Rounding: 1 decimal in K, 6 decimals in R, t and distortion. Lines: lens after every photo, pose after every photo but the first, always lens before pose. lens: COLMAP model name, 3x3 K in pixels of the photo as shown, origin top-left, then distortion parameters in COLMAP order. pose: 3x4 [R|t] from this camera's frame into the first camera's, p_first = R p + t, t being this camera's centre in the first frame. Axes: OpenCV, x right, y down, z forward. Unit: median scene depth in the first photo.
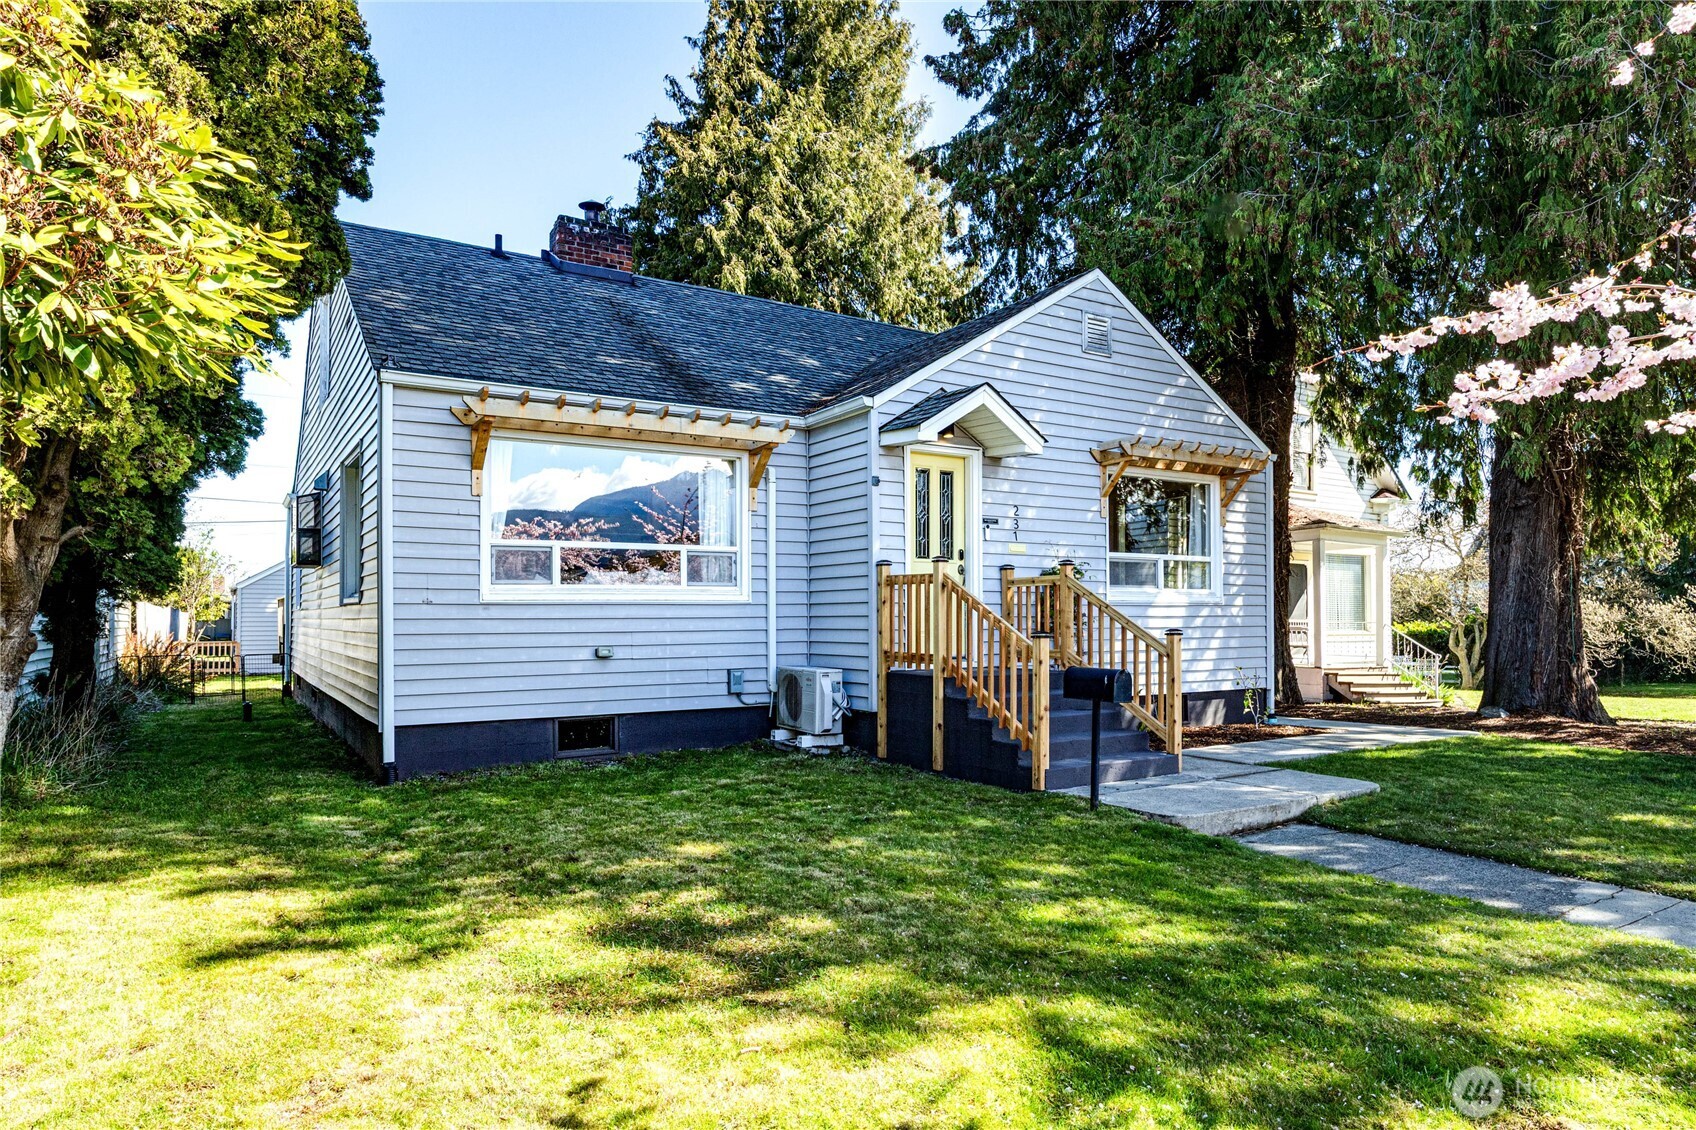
lens RADIAL K [[948.8, 0, 854.7], [0, 948.8, 584.9], [0, 0, 1]] dist [0.005578, 0.000846]
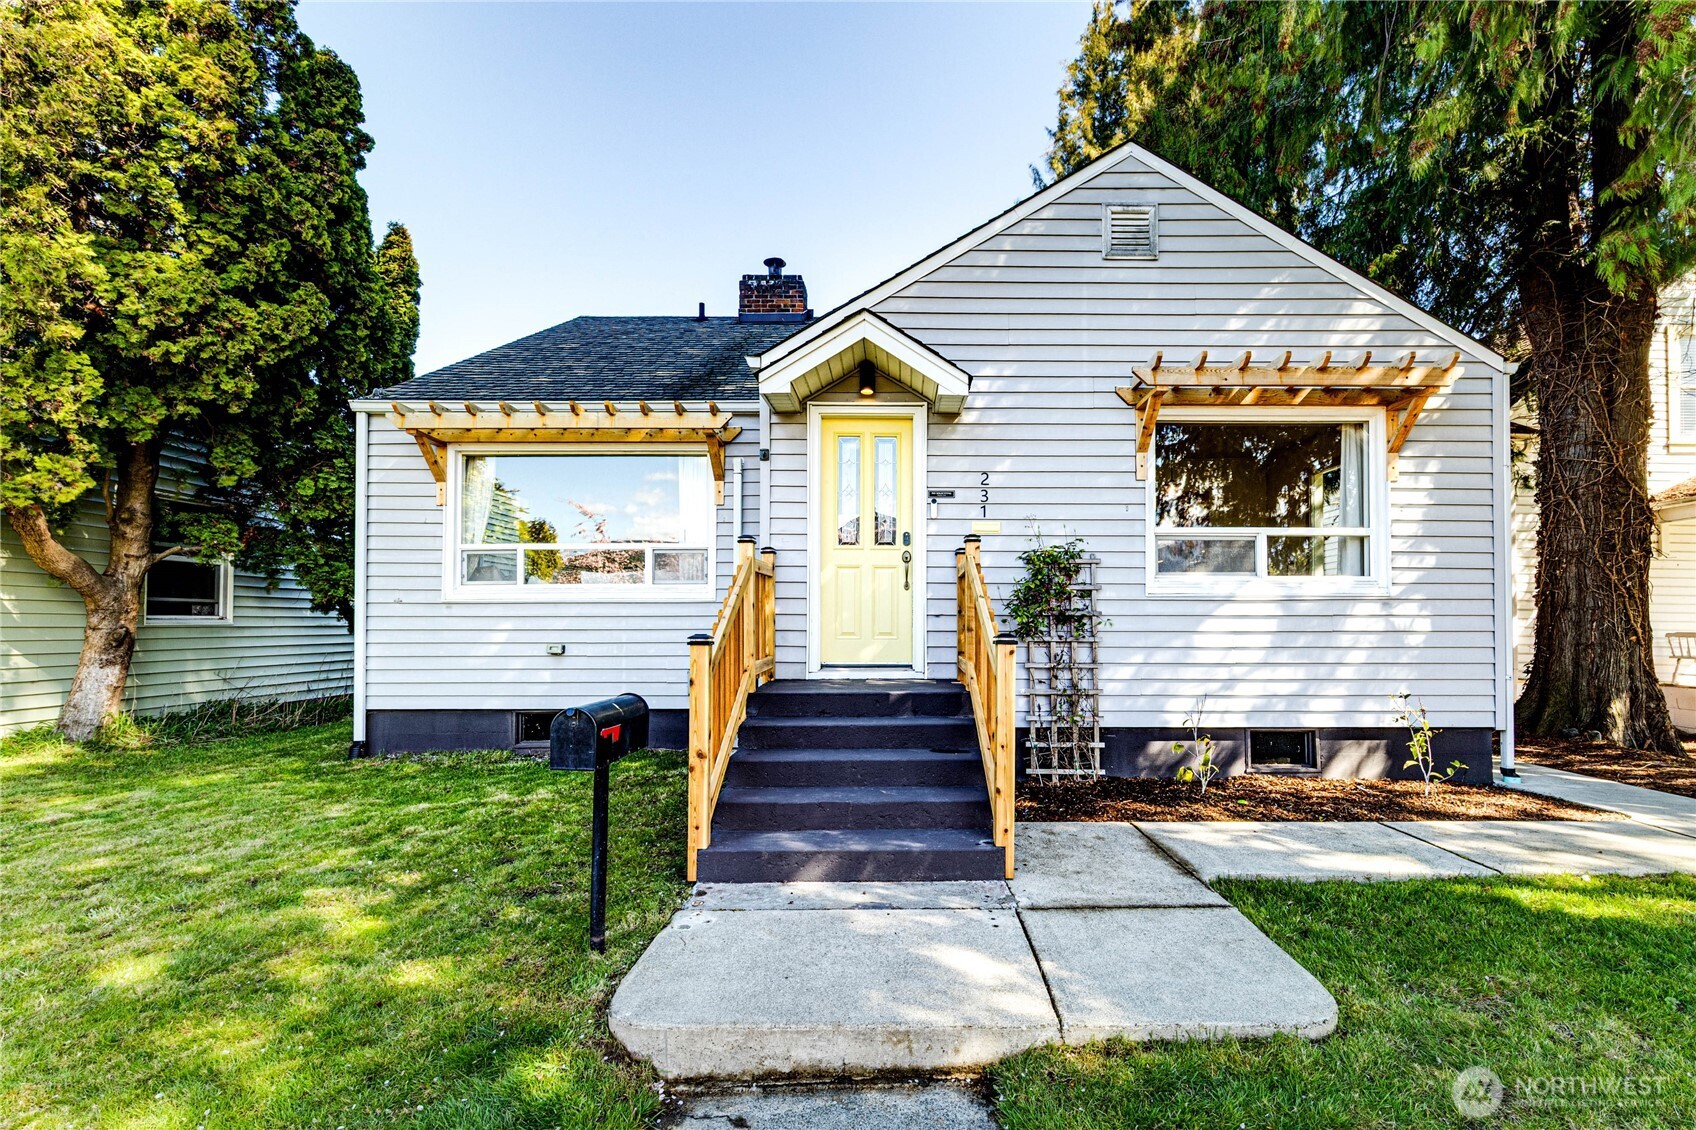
lens RADIAL K [[713.9, 0, 869.7], [0, 713.9, 596.1], [0, 0, 1]] dist [0.004420, 0.000129]
pose [[0.861201, -0.013849, -0.508075, 0.390509], [0.014894, 0.999887, -0.002008, 0.017940], [0.508046, -0.005838, 0.861310, 0.456005]]
